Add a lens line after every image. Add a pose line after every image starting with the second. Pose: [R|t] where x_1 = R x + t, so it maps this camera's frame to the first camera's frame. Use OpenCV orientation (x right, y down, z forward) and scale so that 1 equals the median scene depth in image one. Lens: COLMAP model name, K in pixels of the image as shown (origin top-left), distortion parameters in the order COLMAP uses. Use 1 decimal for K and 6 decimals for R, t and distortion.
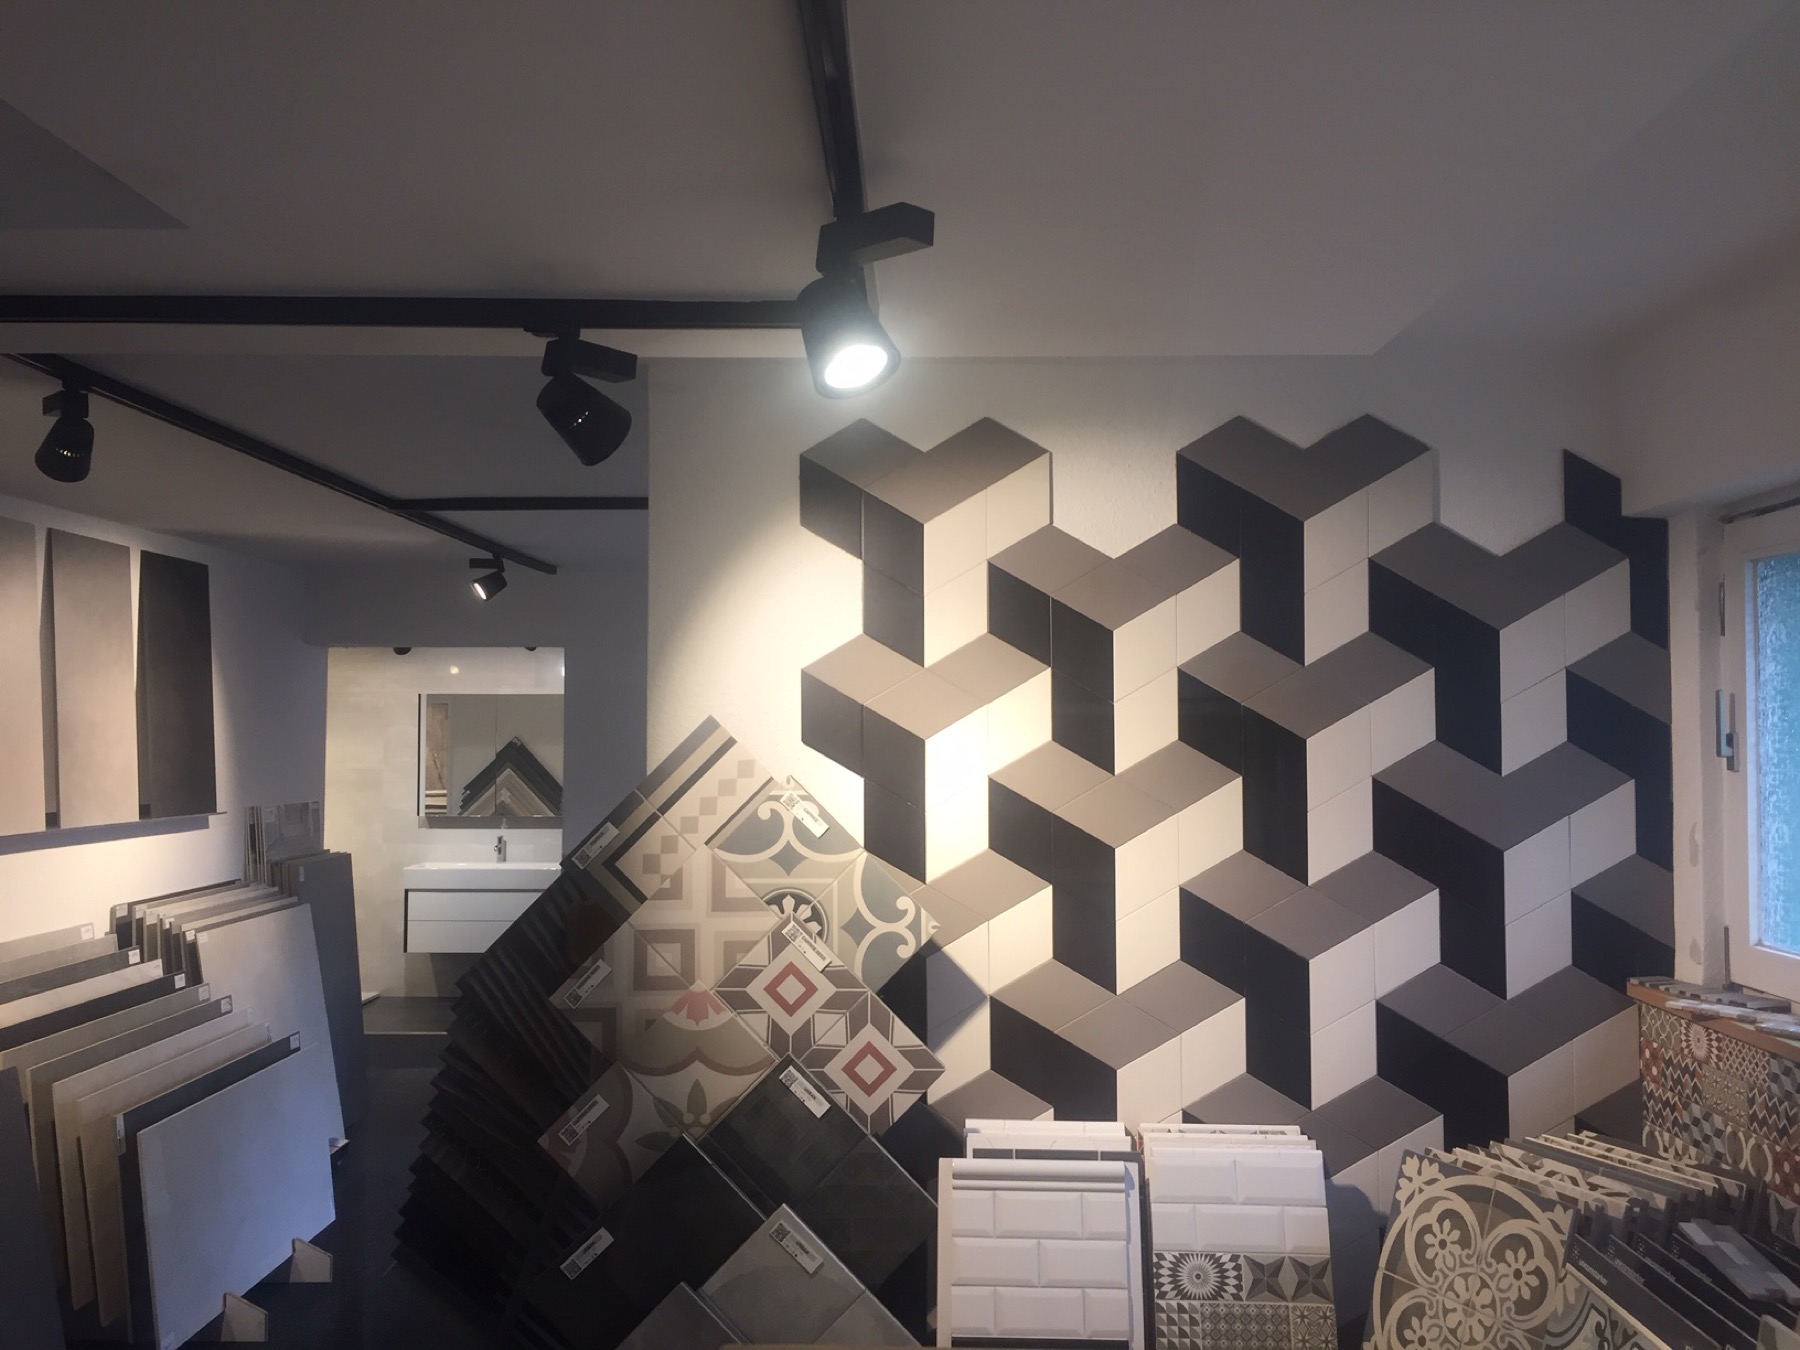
lens RADIAL K [[1528.8, 0, 896.9], [0, 1528.8, 666.3], [0, 0, 1]] dist [0.097005, -0.143455]
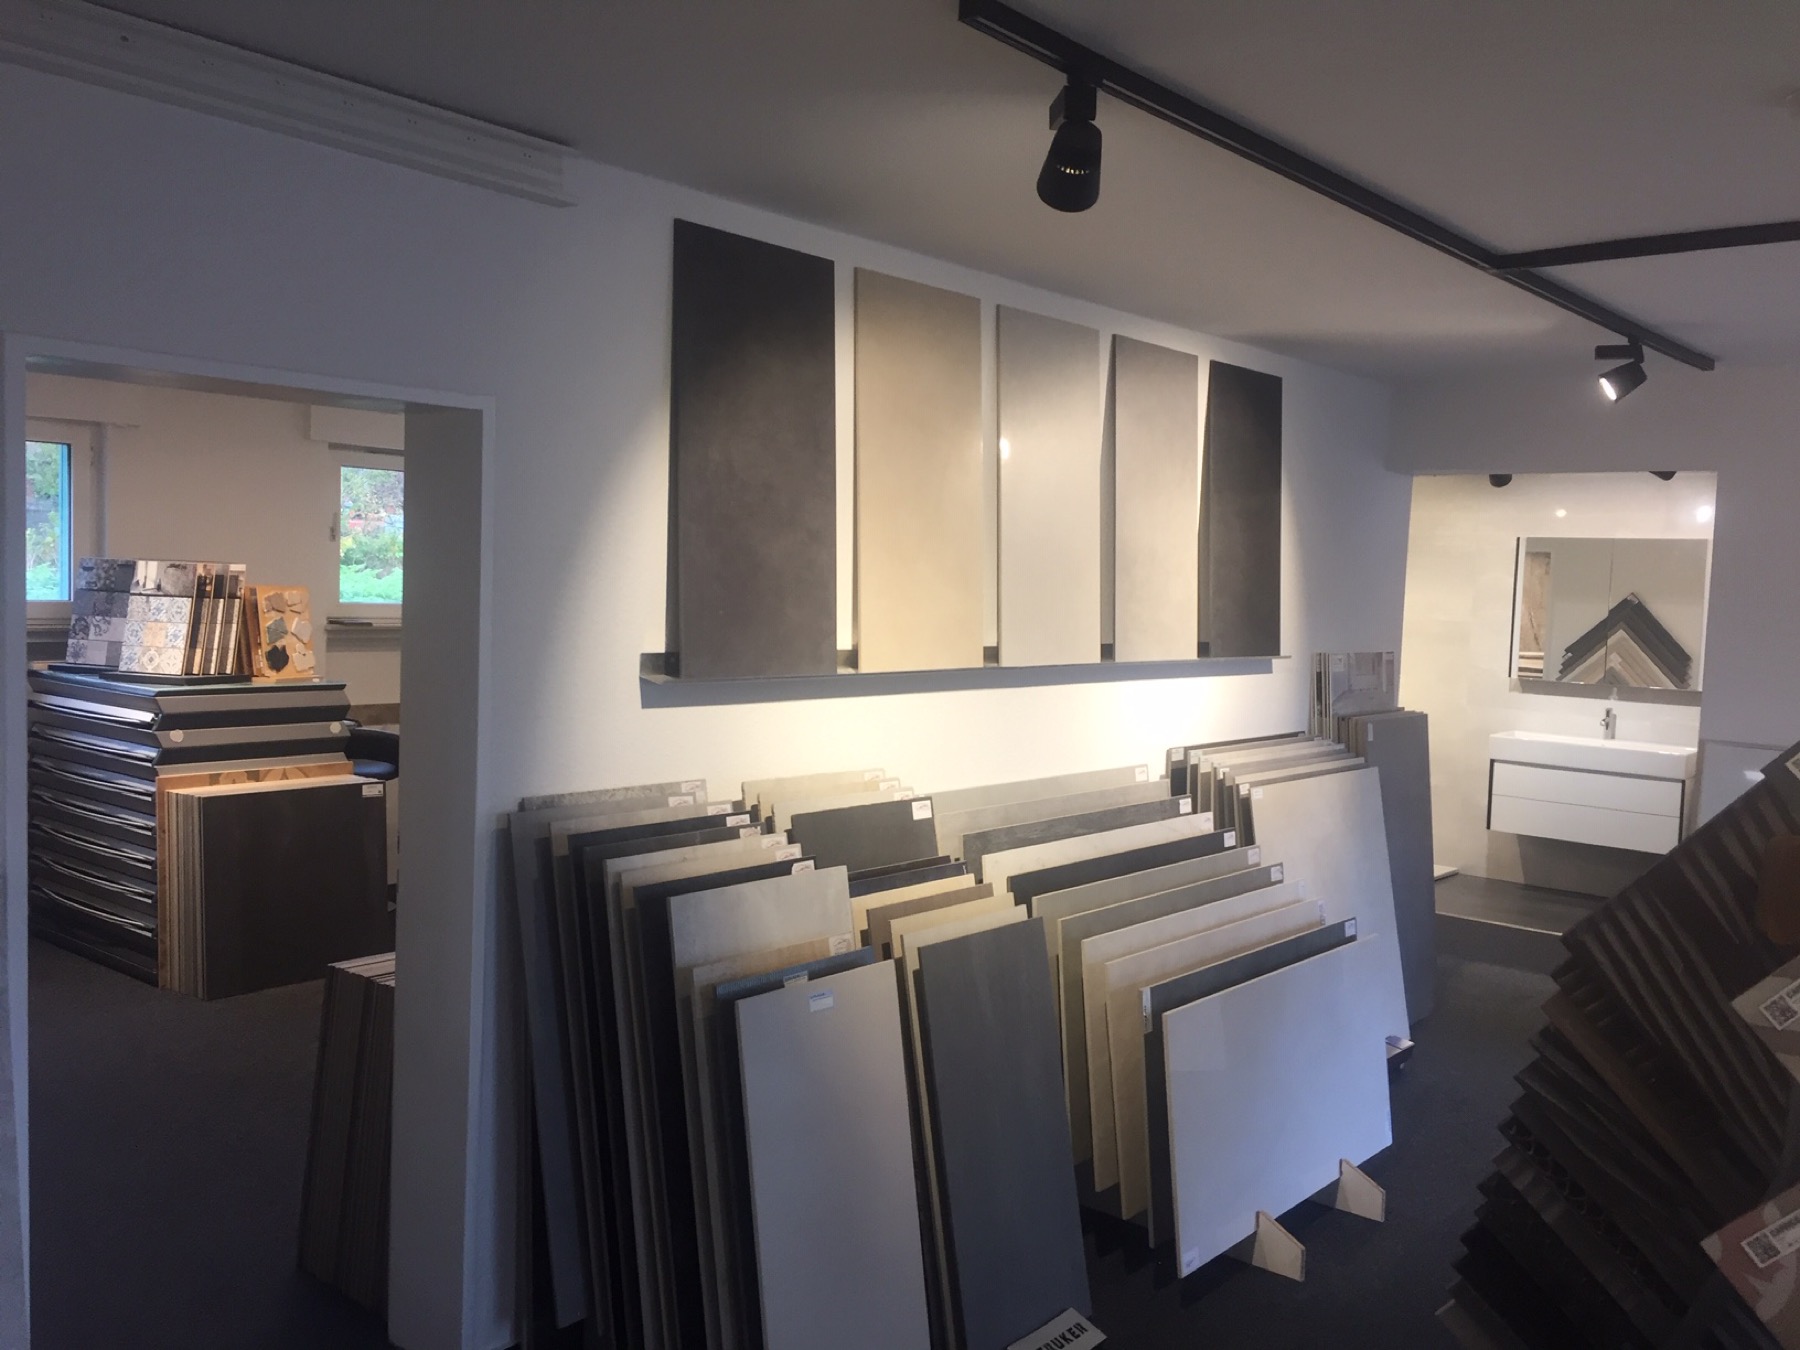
lens RADIAL K [[1544.9, 0, 899.0], [0, 1544.9, 682.4], [0, 0, 1]] dist [0.081151, -0.101311]
pose [[0.779715, 0.071222, -0.622071, -0.056192], [-0.007690, 0.994524, 0.104226, 0.019390], [0.626088, -0.076483, 0.775993, 0.181160]]
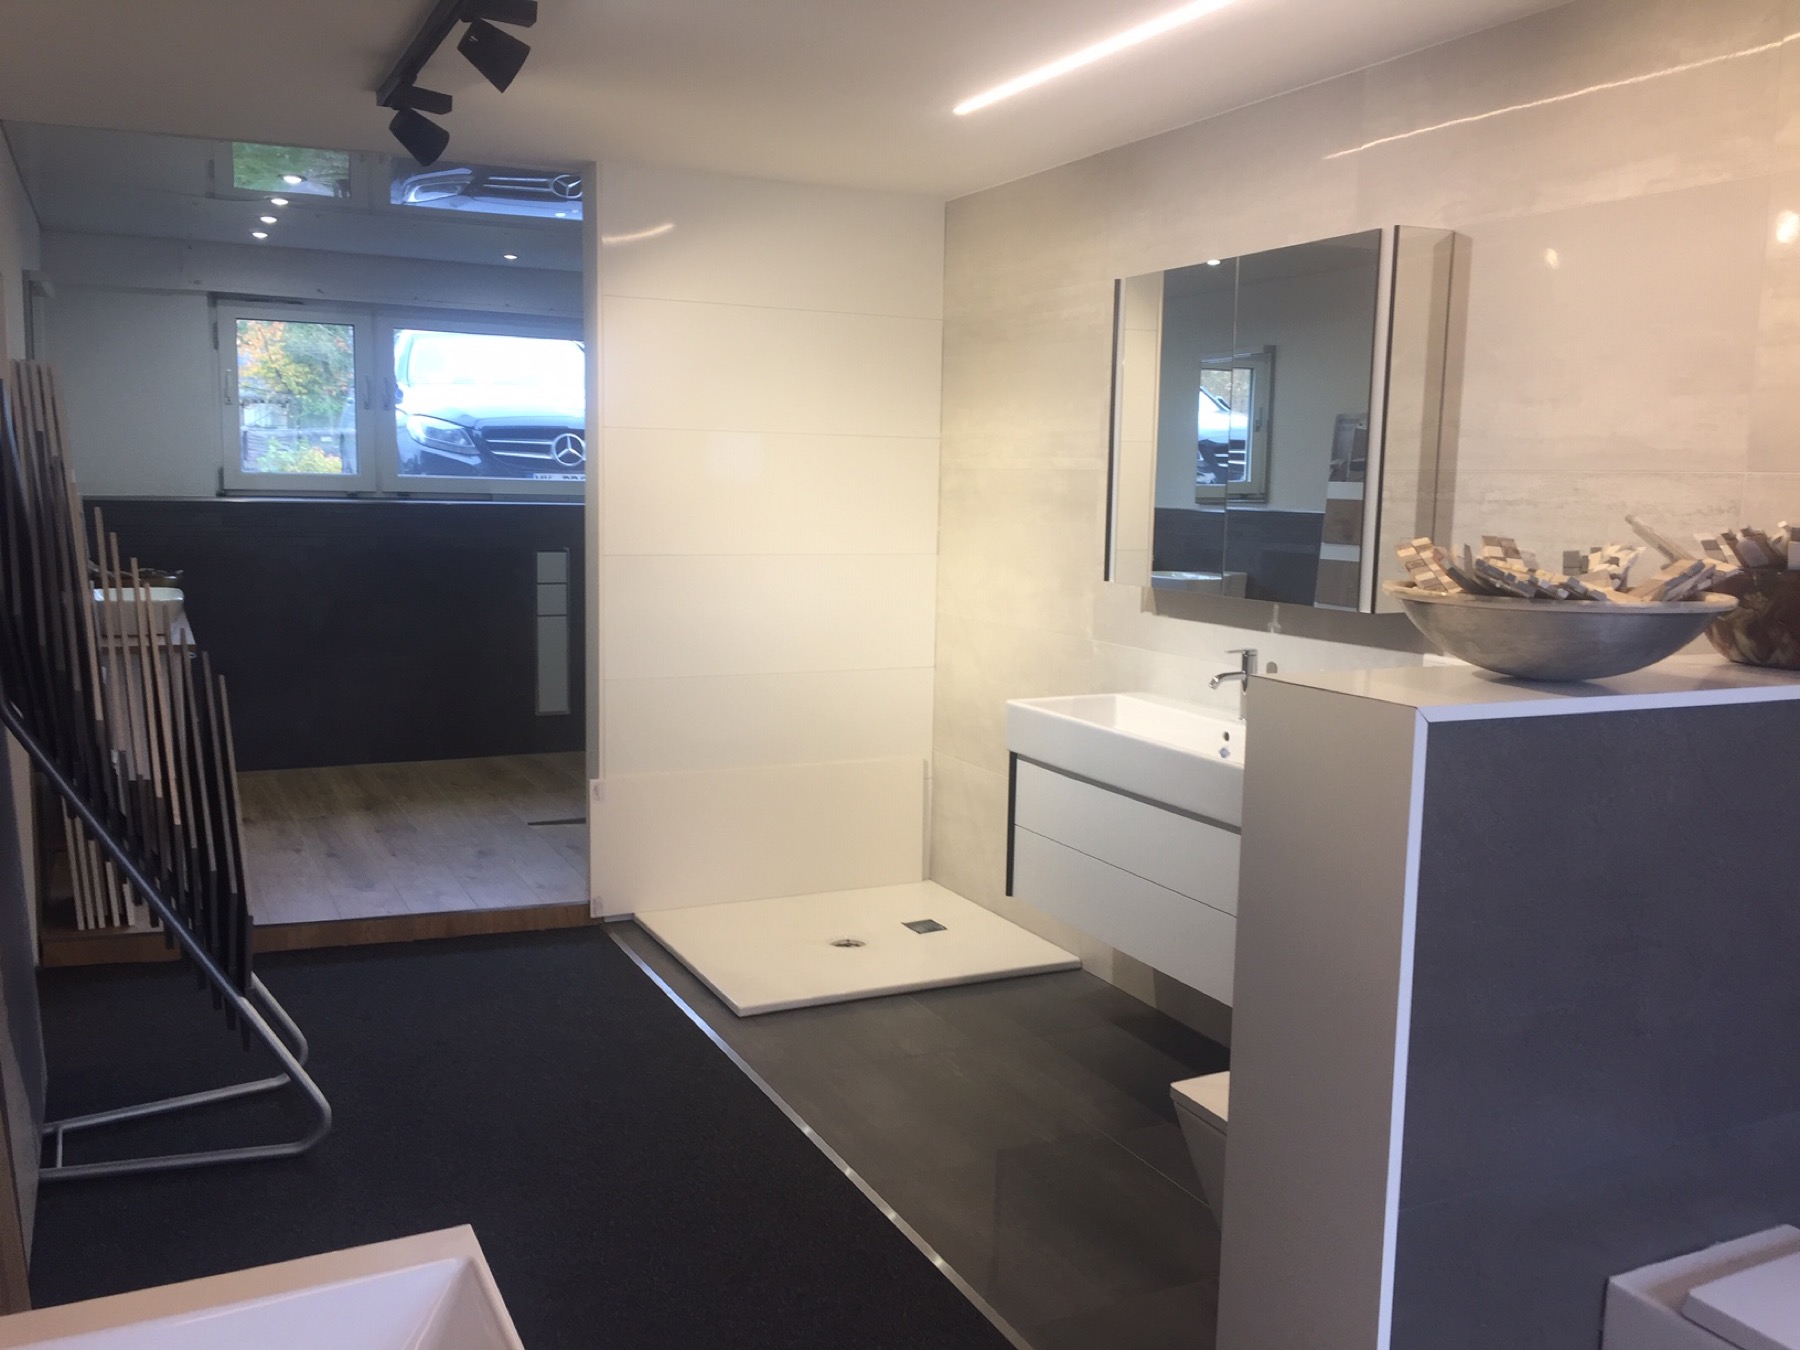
lens RADIAL K [[1528.8, 0, 896.9], [0, 1528.8, 666.3], [0, 0, 1]] dist [0.097005, -0.143455]
pose [[0.461039, 0.116277, -0.879729, 0.054871], [0.018767, 0.989878, 0.140672, 0.113085], [0.887181, -0.081365, 0.454191, 1.423086]]
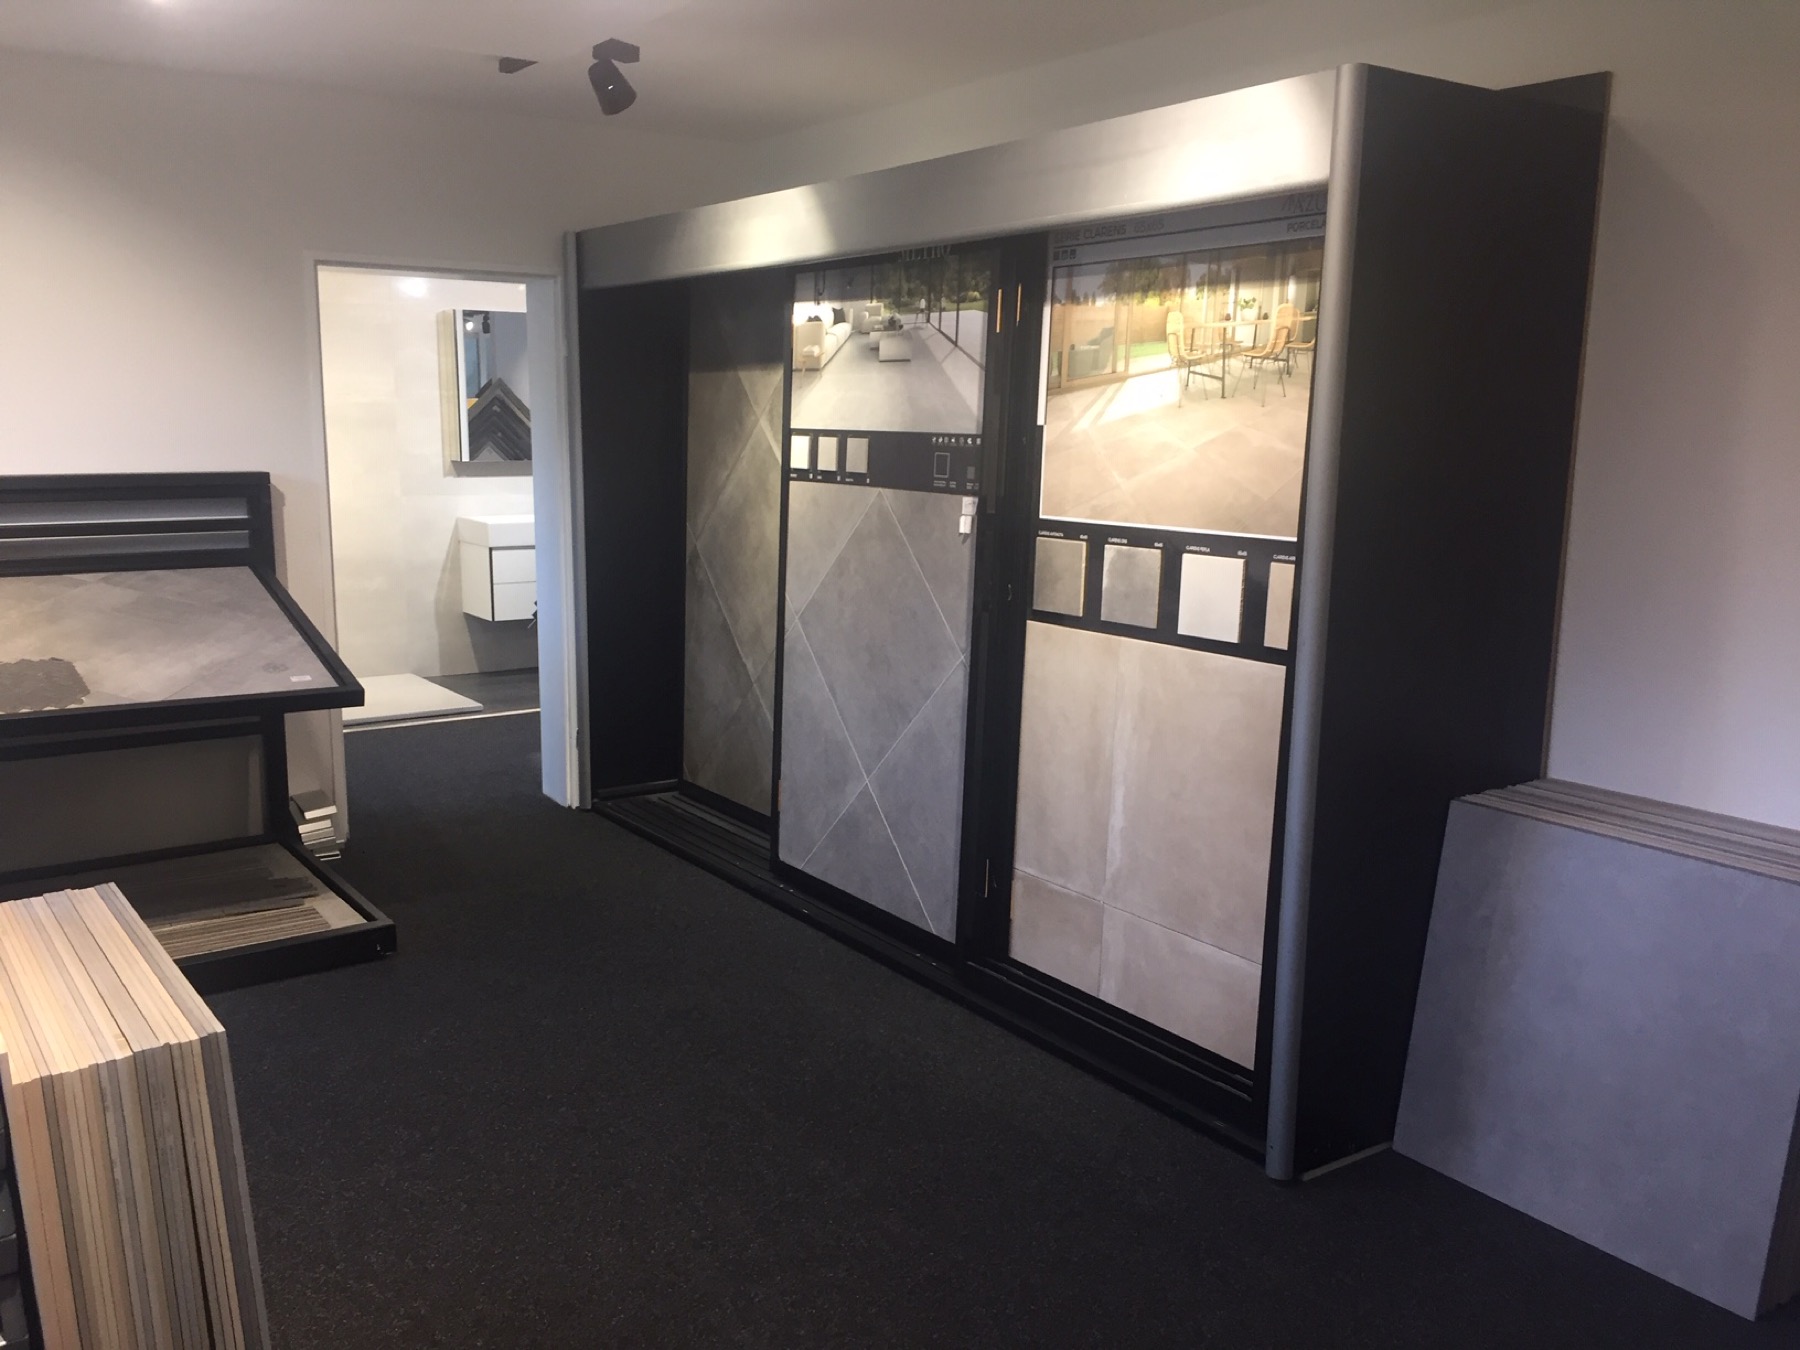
lens RADIAL K [[1544.9, 0, 899.0], [0, 1544.9, 682.4], [0, 0, 1]] dist [0.081151, -0.101311]
pose [[0.803480, -0.101137, 0.586678, -1.168947], [-0.029877, 0.977372, 0.209406, 0.057786], [-0.594581, -0.185781, 0.782278, 0.338932]]
